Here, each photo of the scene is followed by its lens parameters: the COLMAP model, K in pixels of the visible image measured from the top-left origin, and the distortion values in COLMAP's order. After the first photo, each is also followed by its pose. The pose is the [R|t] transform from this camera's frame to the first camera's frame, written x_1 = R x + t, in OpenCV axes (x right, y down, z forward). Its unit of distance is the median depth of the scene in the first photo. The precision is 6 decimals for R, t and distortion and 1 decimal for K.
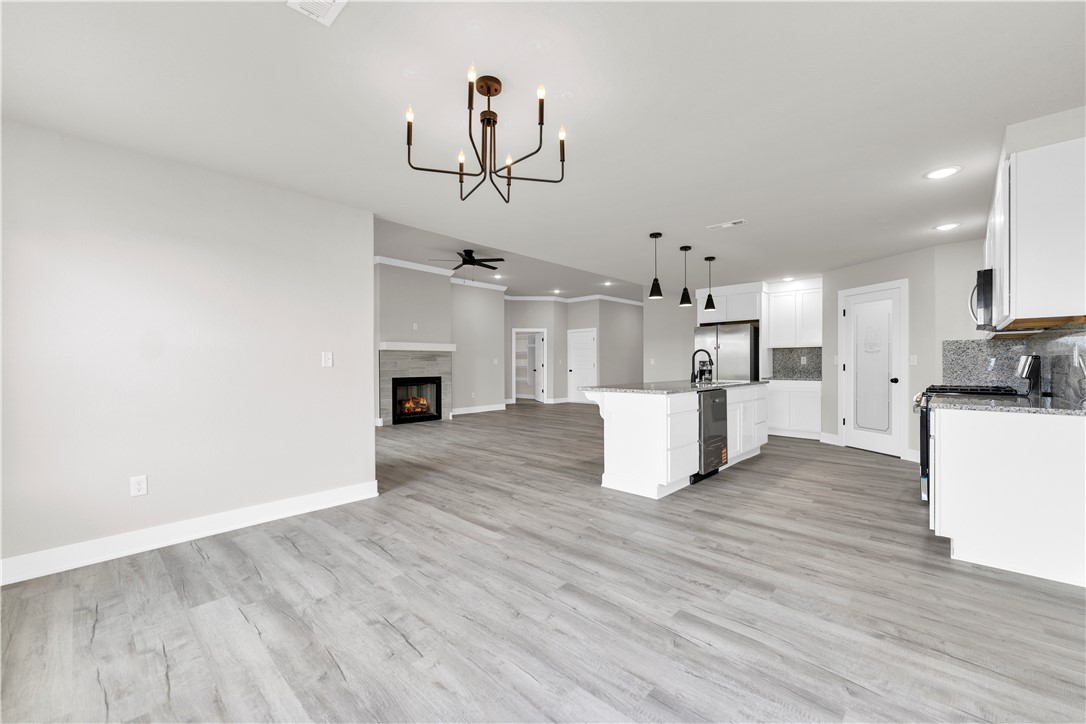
lens RADIAL K [[447.7, 0, 541.6], [0, 447.7, 365.0], [0, 0, 1]] dist [0.002546, 0.000242]
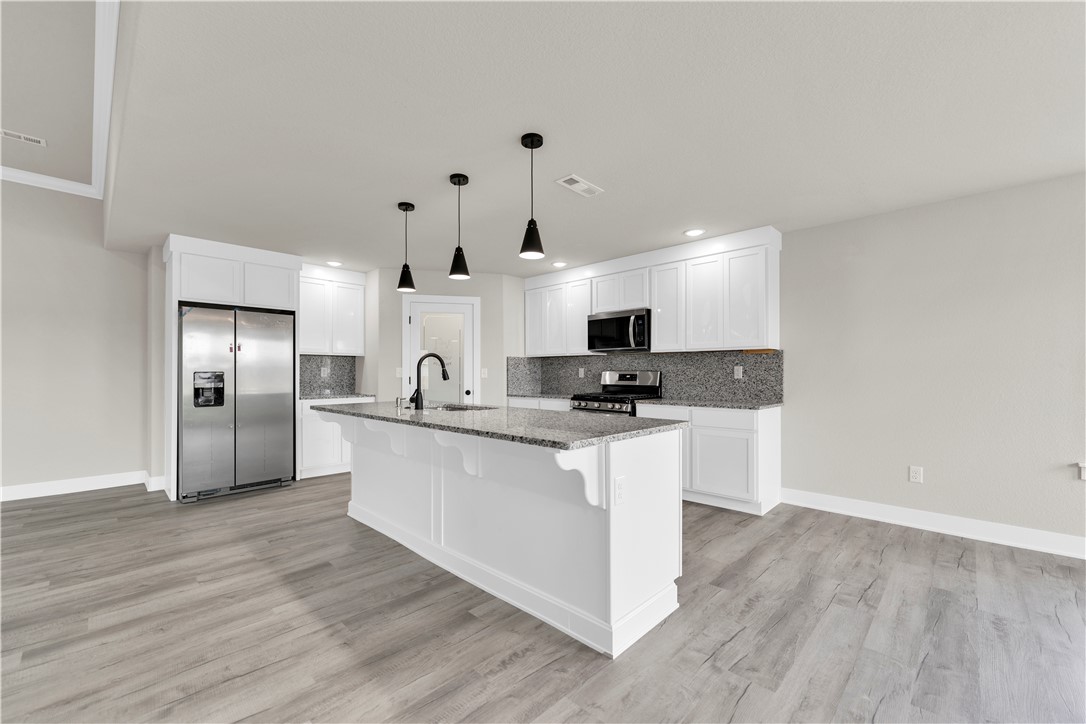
lens RADIAL K [[438.7, 0, 543.2], [0, 438.7, 374.1], [0, 0, 1]] dist [0.001065, 0.000082]
pose [[0.008449, 0.002978, 0.999960, -0.321176], [0.002572, 0.999992, -0.003000, -0.007272], [-0.999961, 0.002597, 0.008441, 1.155168]]
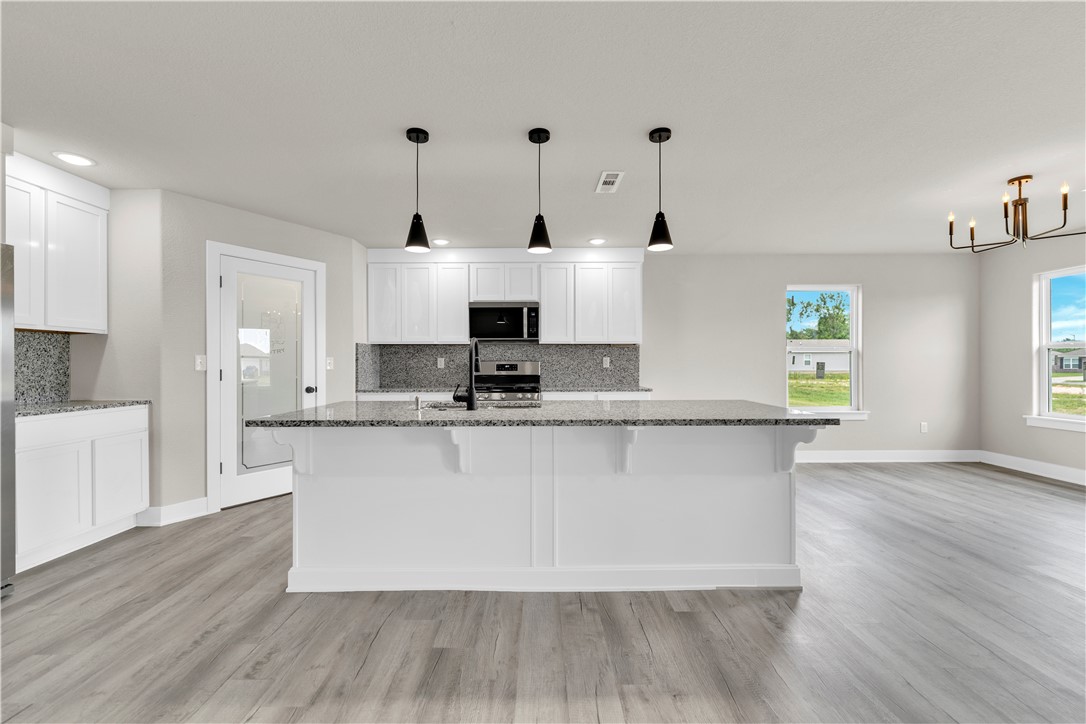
lens RADIAL K [[435.9, 0, 540.2], [0, 435.9, 365.1], [0, 0, 1]] dist [0.002460, -0.000219]
pose [[-0.689486, 0.002985, 0.724293, -0.036437], [0.007297, 0.999969, 0.002825, -0.010306], [-0.724262, 0.007233, -0.689487, 1.738140]]
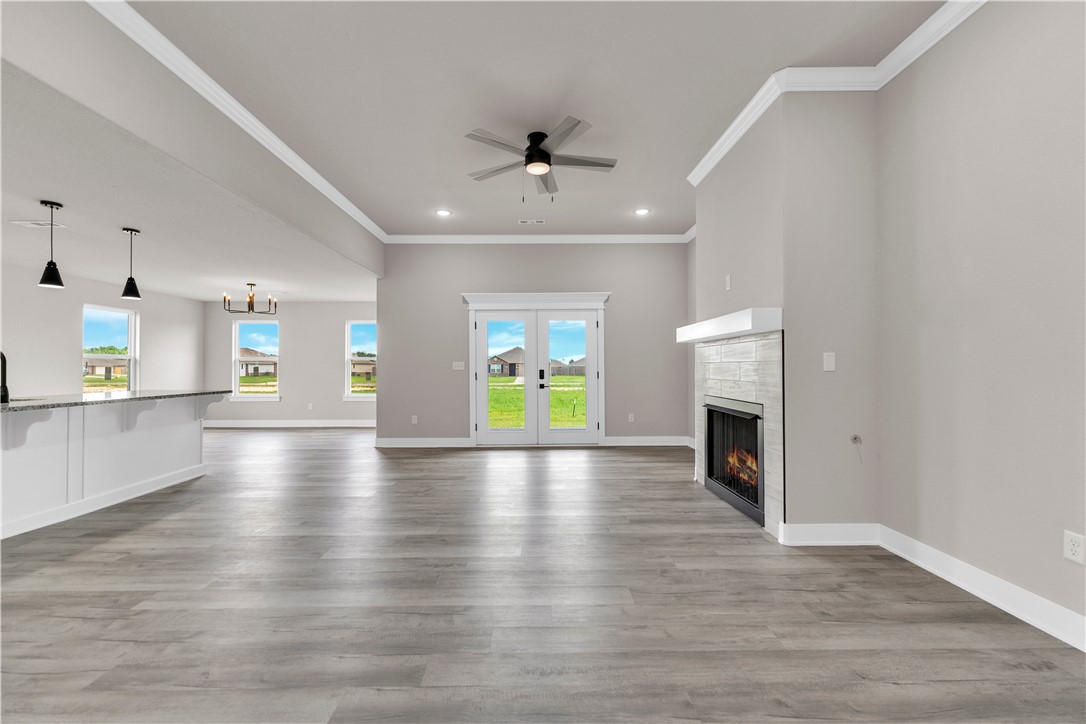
lens RADIAL K [[435.9, 0, 540.2], [0, 435.9, 365.1], [0, 0, 1]] dist [0.002460, -0.000219]
pose [[-0.718183, 0.001202, -0.695853, 0.324930], [0.002218, 0.999997, -0.000561, -0.012004], [0.695850, -0.001947, -0.718184, 2.626723]]
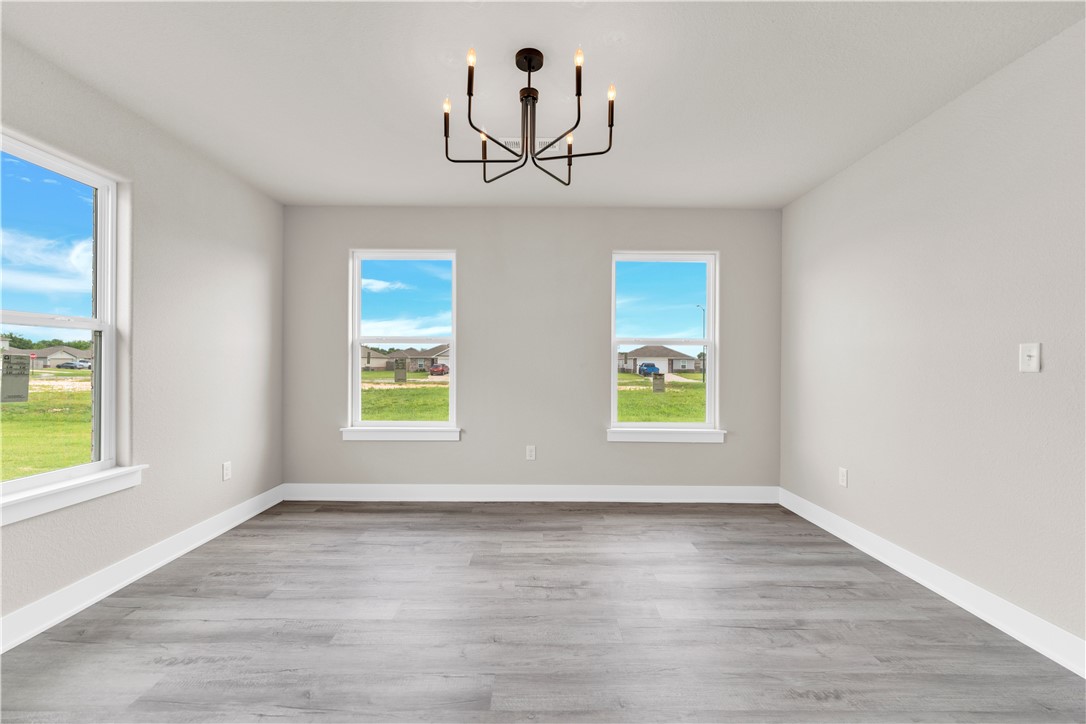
lens RADIAL K [[447.7, 0, 541.6], [0, 447.7, 365.0], [0, 0, 1]] dist [0.002546, 0.000242]
pose [[-0.726634, 0.002610, -0.687020, 0.268447], [-0.005026, 0.999946, 0.009114, -0.005779], [0.687007, 0.010075, -0.726581, 0.920555]]
